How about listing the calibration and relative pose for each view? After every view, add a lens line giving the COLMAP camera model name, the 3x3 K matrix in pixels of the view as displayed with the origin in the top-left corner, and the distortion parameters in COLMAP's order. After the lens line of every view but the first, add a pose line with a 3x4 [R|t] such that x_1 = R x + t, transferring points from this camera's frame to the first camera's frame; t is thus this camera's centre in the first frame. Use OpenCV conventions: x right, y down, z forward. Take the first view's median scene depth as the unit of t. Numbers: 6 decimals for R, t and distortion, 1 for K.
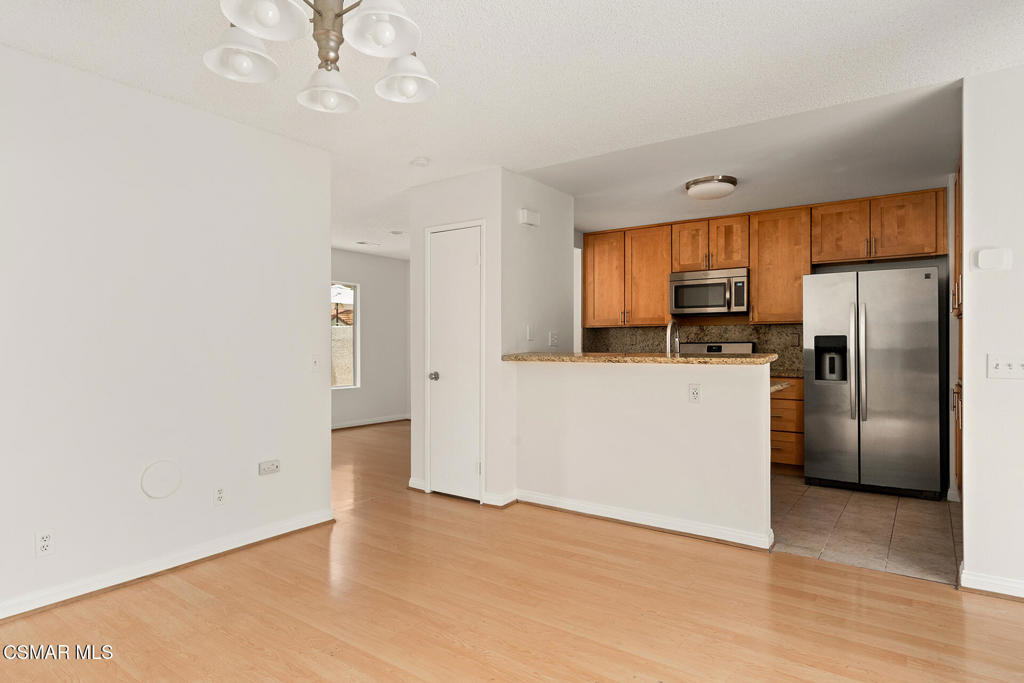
lens RADIAL K [[566.3, 0, 515.2], [0, 566.3, 341.0], [0, 0, 1]] dist [-0.001037, -0.000025]
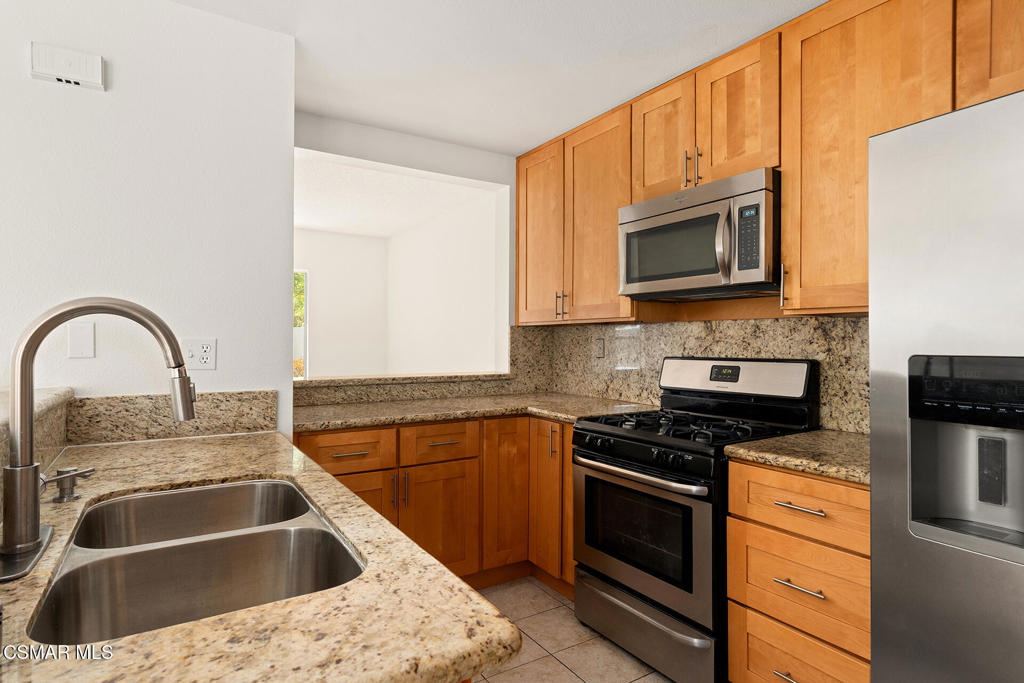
lens RADIAL K [[551.7, 0, 512.0], [0, 551.7, 341.5], [0, 0, 1]] dist [-0.019501, 0.001982]
pose [[0.929181, 0.004127, -0.369601, 0.383947], [-0.001514, 0.999972, 0.007359, -0.014799], [0.369621, -0.006278, 0.929161, 0.591139]]
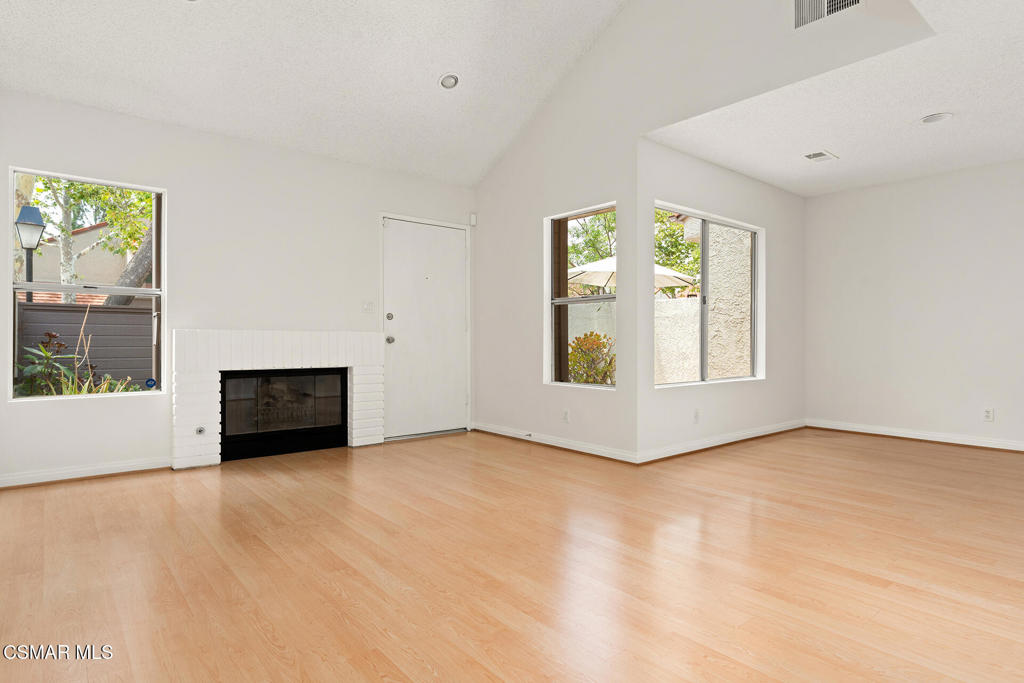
lens RADIAL K [[558.0, 0, 516.9], [0, 558.0, 341.7], [0, 0, 1]] dist [-0.002613, -0.001087]
pose [[0.968611, 0.001032, -0.248578, -0.581015], [0.001159, 0.999962, 0.008670, 0.043989], [0.248578, -0.008686, 0.968573, 0.391997]]
